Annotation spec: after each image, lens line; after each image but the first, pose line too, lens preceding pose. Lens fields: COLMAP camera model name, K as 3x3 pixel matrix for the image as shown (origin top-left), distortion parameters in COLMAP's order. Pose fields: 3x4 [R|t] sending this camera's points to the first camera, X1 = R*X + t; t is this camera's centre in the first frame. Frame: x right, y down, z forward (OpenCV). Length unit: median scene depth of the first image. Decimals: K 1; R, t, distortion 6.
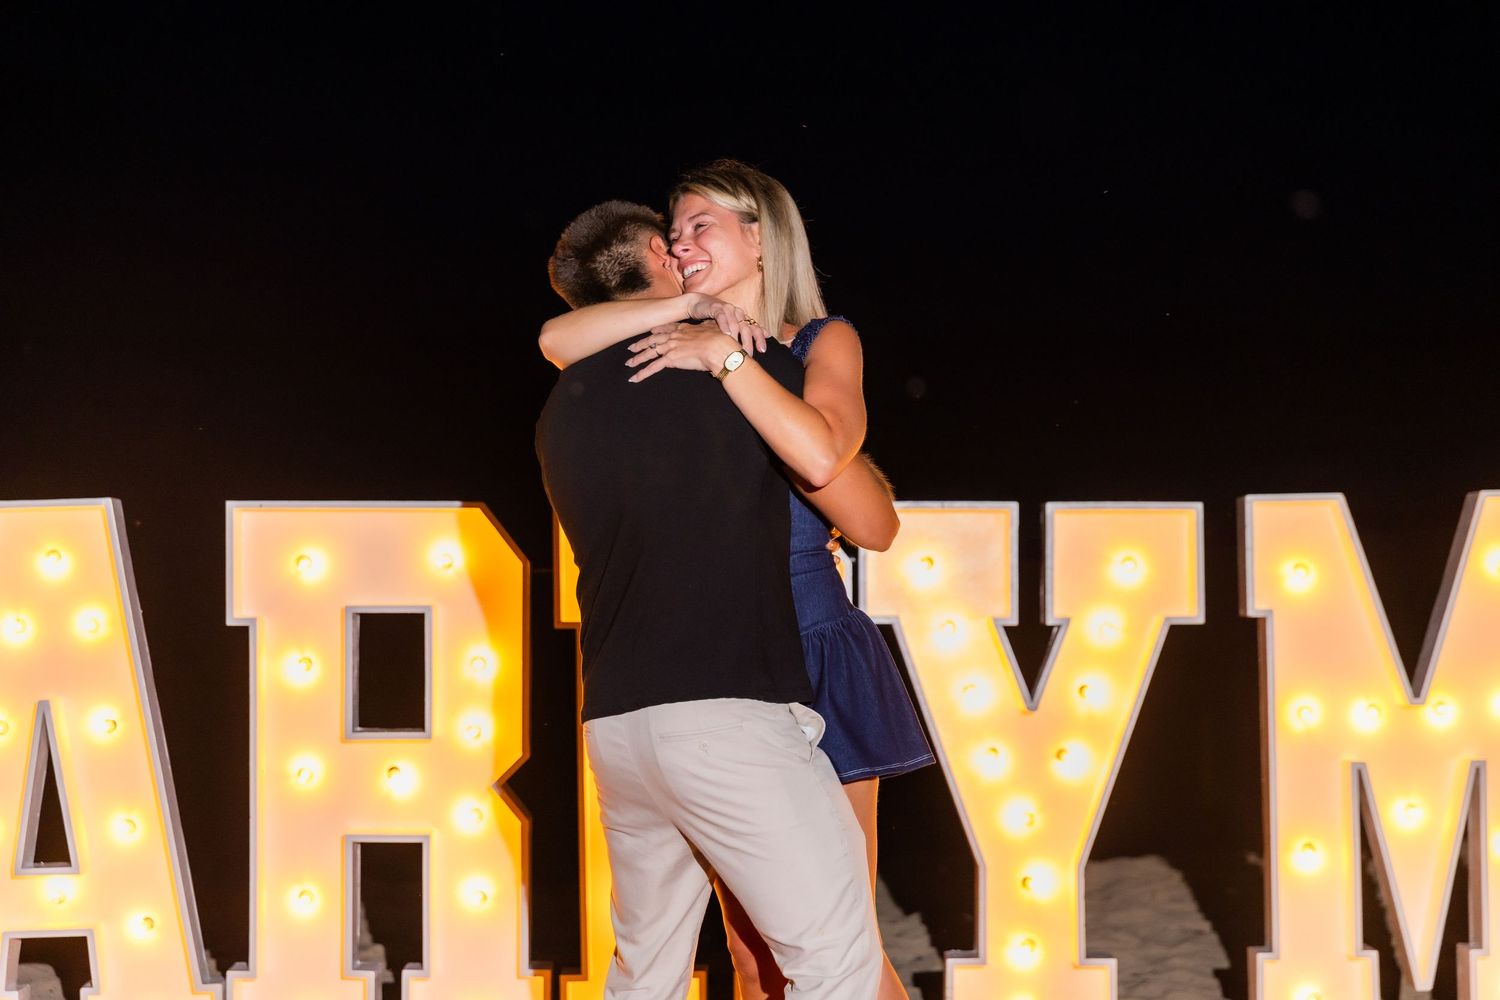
lens RADIAL K [[3121.5, 0, 750.0], [0, 3121.5, 500.0], [0, 0, 1]] dist [-0.030310, 0.188146]
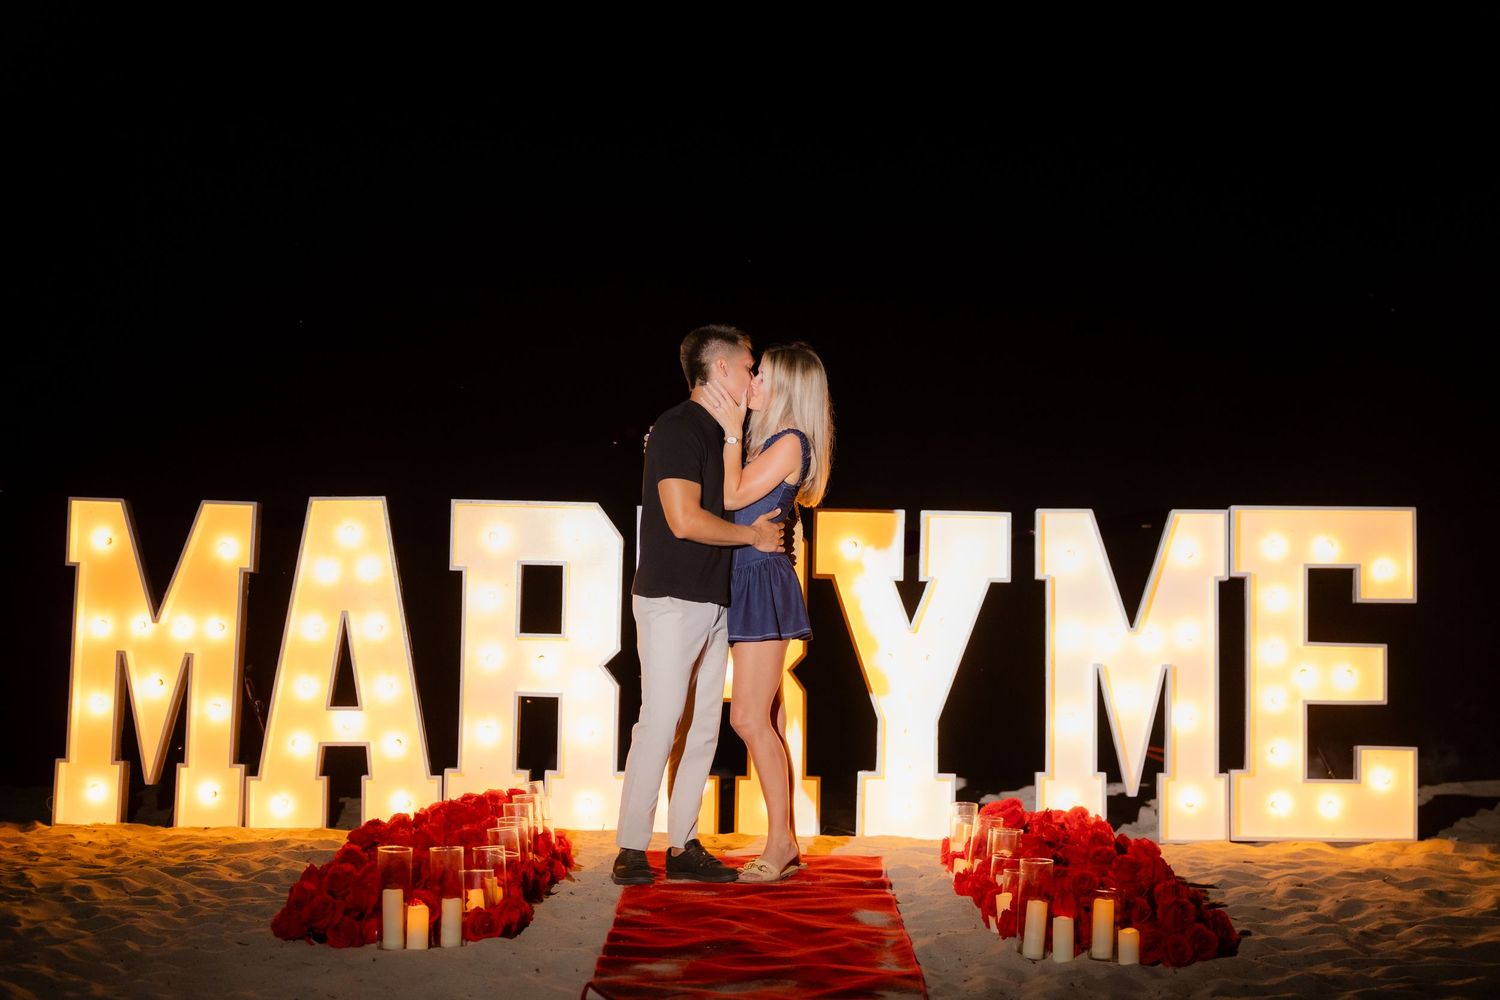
lens RADIAL K [[3195.3, 0, 750.0], [0, 3195.3, 500.0], [0, 0, 1]] dist [-0.053750, -0.235512]
pose [[0.999375, 0.021449, -0.028083, 0.049534], [-0.022456, 0.999097, -0.036068, 0.061155], [0.027284, 0.036676, 0.998955, -0.780125]]
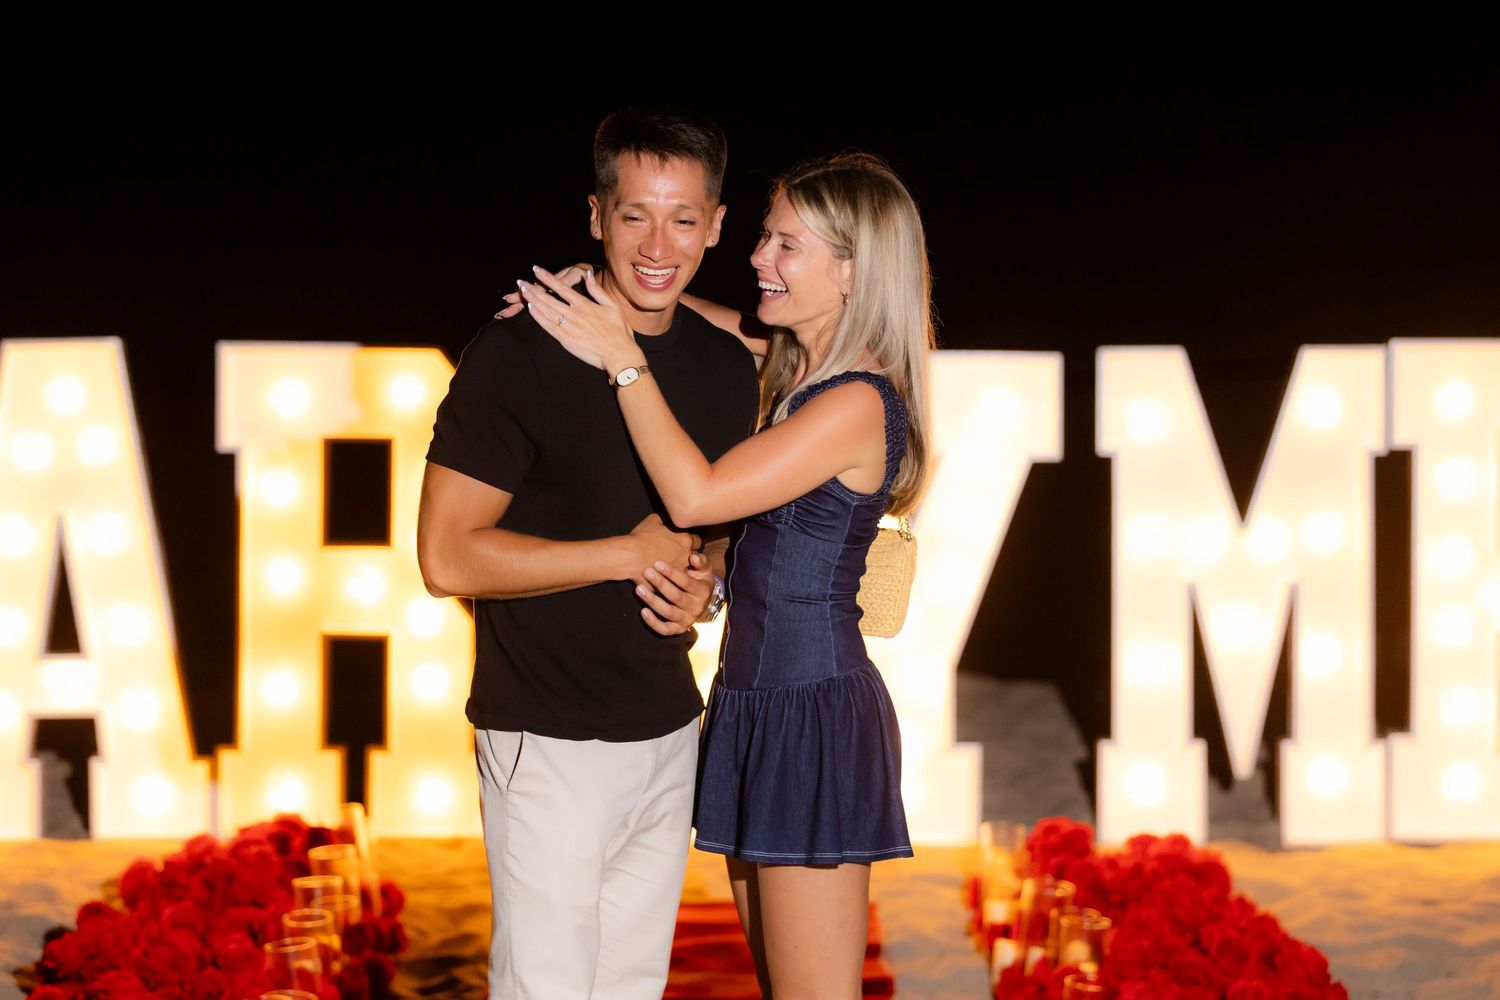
lens RADIAL K [[4040.0, 0, 750.0], [0, 4040.0, 500.0], [0, 0, 1]] dist [0.007718, -0.028886]
pose [[0.999914, 0.013067, -0.001348, 0.032381], [-0.012973, 0.998401, 0.055025, -0.026461], [0.002065, -0.055003, 0.998484, -0.498576]]
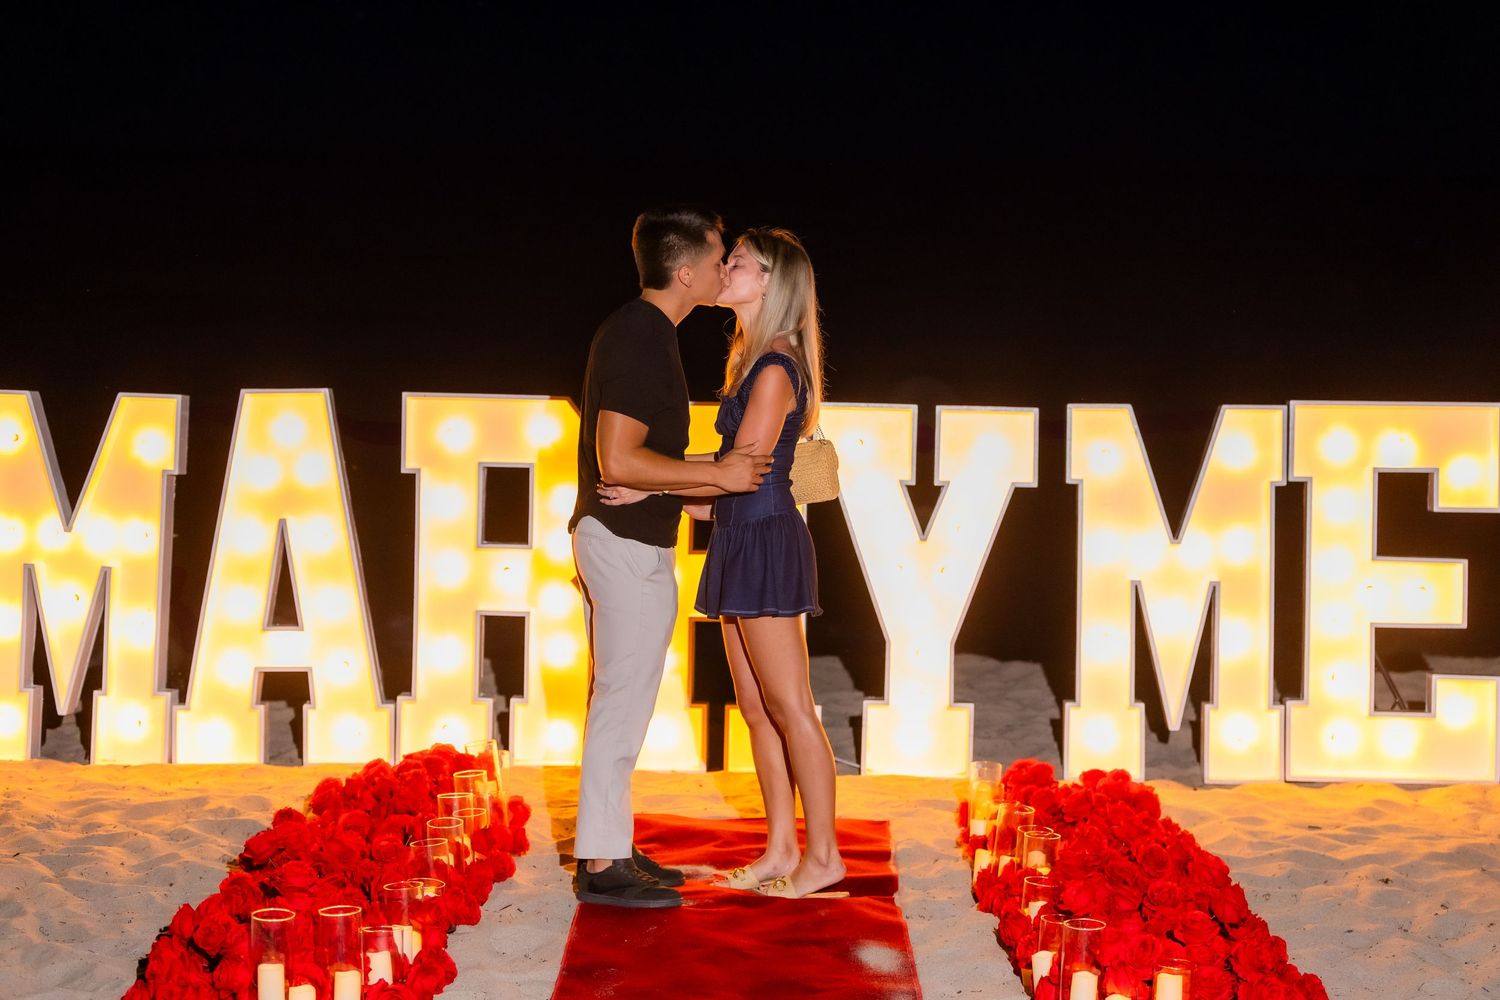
lens RADIAL K [[2935.8, 0, 750.0], [0, 2935.8, 500.0], [0, 0, 1]] dist [0.031408, 0.108748]
pose [[0.999138, 0.024869, -0.033249, 0.052711], [-0.023426, 0.998797, 0.043082, -0.012892], [0.034281, -0.042266, 0.998518, -0.441411]]
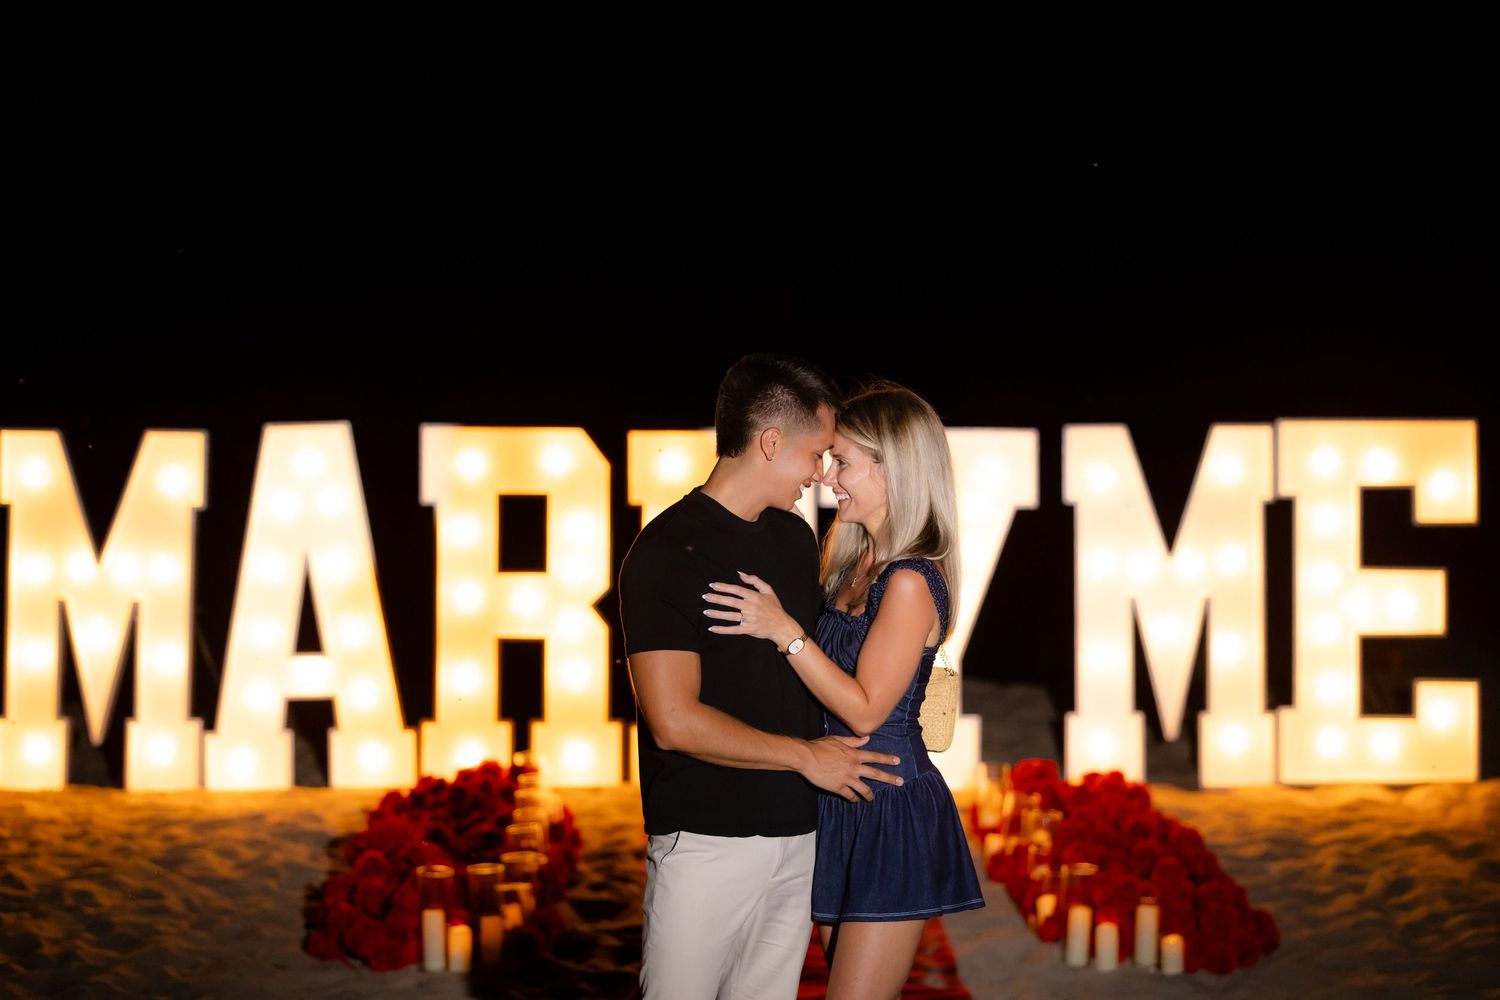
lens RADIAL K [[4288.5, 0, 750.0], [0, 4288.5, 500.0], [0, 0, 1]] dist [-0.140741, 0.089381]
pose [[0.999965, 0.007916, -0.002605, 0.005453], [-0.007794, 0.999001, 0.044003, -0.058663], [0.002951, -0.043981, 0.999028, -1.173402]]
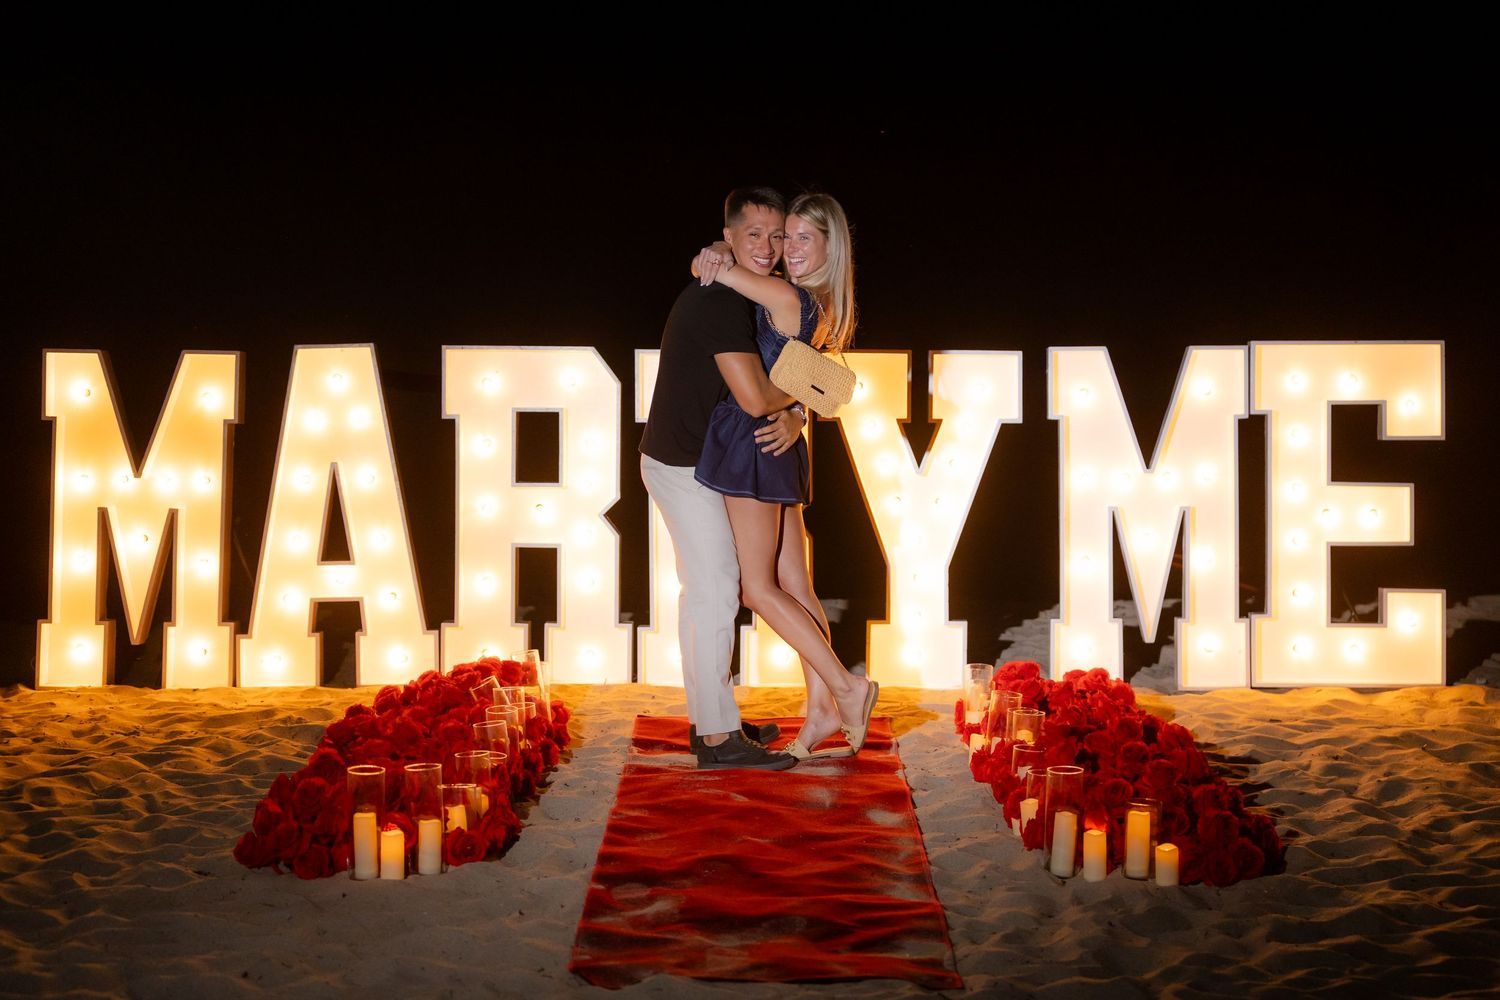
lens RADIAL K [[2935.8, 0, 750.0], [0, 2935.8, 500.0], [0, 0, 1]] dist [0.031408, 0.108748]
pose [[0.999503, 0.009962, -0.029918, 0.046979], [-0.008663, 0.999027, 0.043235, 0.013598], [0.030320, -0.042954, 0.998617, -0.582994]]
